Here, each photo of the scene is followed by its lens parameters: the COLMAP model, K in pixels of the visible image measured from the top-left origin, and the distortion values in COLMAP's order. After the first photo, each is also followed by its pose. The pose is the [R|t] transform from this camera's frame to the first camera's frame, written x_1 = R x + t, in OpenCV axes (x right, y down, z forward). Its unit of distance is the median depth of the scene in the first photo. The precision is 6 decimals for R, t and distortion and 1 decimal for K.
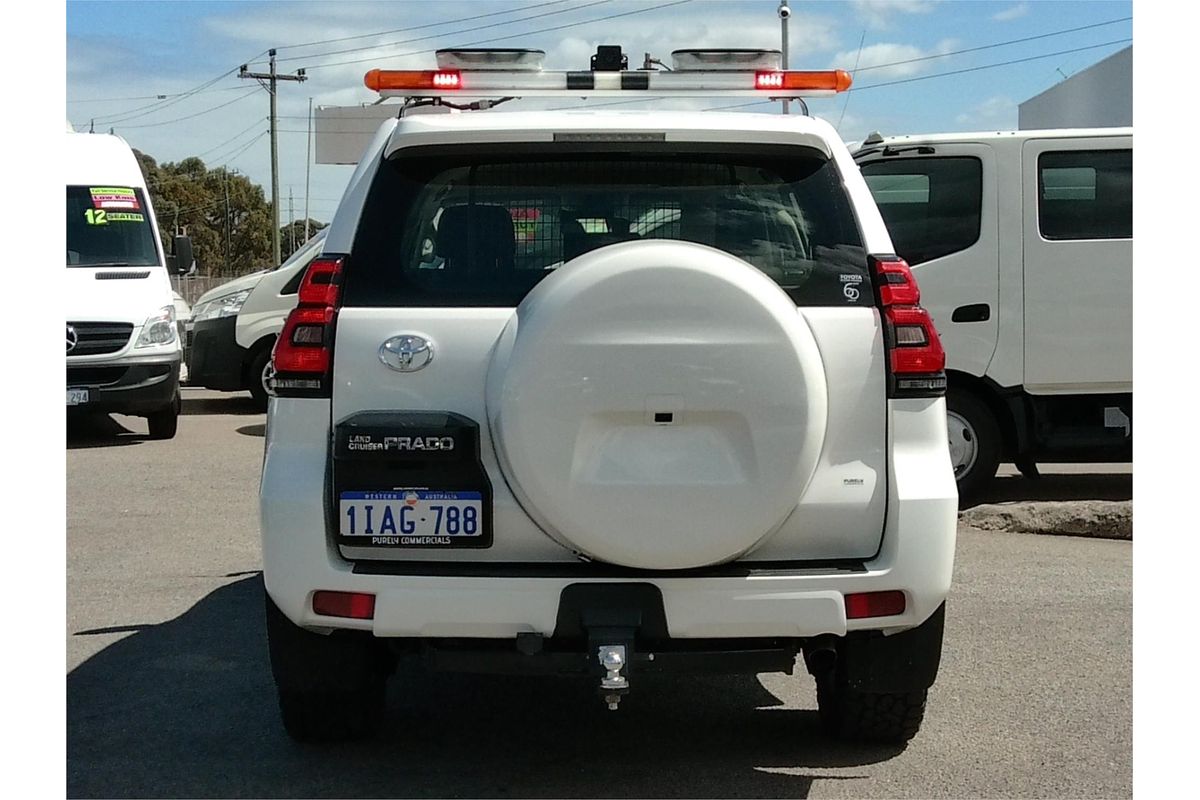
lens RADIAL K [[2078.8, 0, 600.0], [0, 2078.8, 400.0], [0, 0, 1]] dist [0.083296, 0.114469]
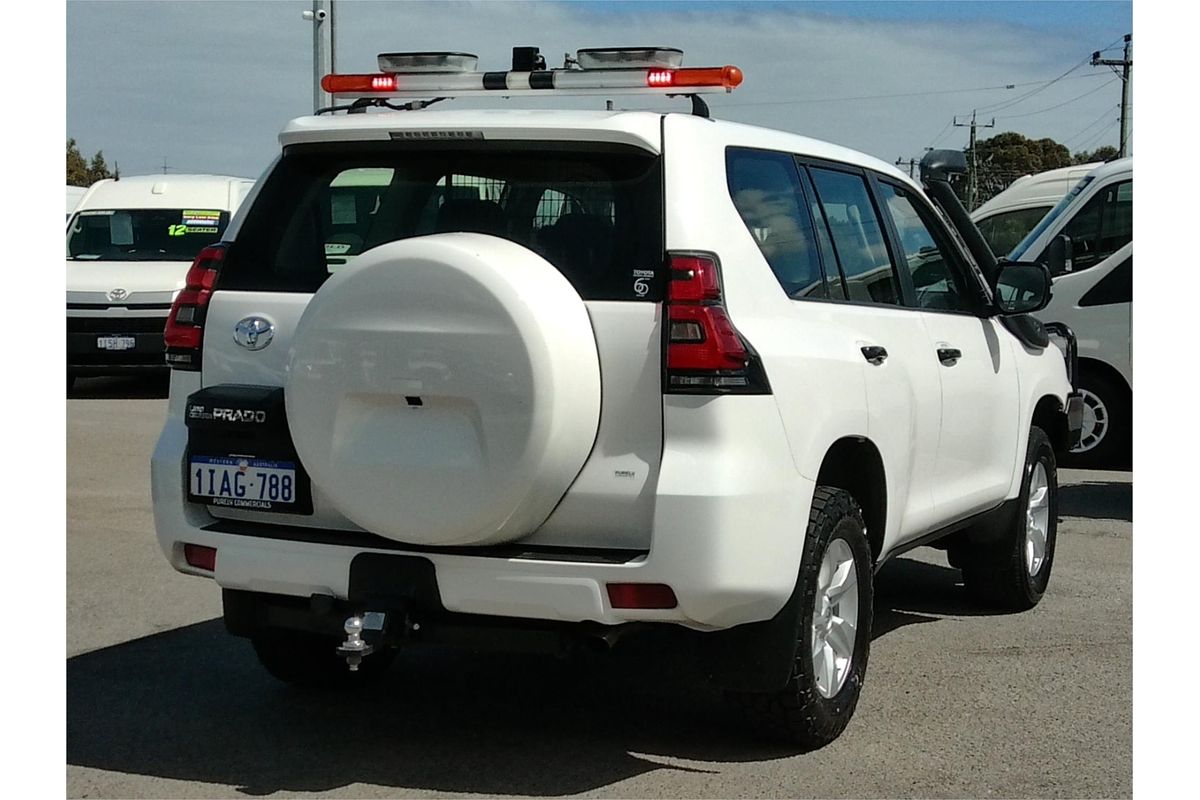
lens RADIAL K [[2078.8, 0, 600.0], [0, 2078.8, 400.0], [0, 0, 1]] dist [0.083296, 0.114469]
pose [[0.910537, 0.044610, -0.411014, 0.527304], [-0.042497, 0.998995, 0.014280, -0.010744], [0.411238, 0.004464, 0.911517, 0.070139]]
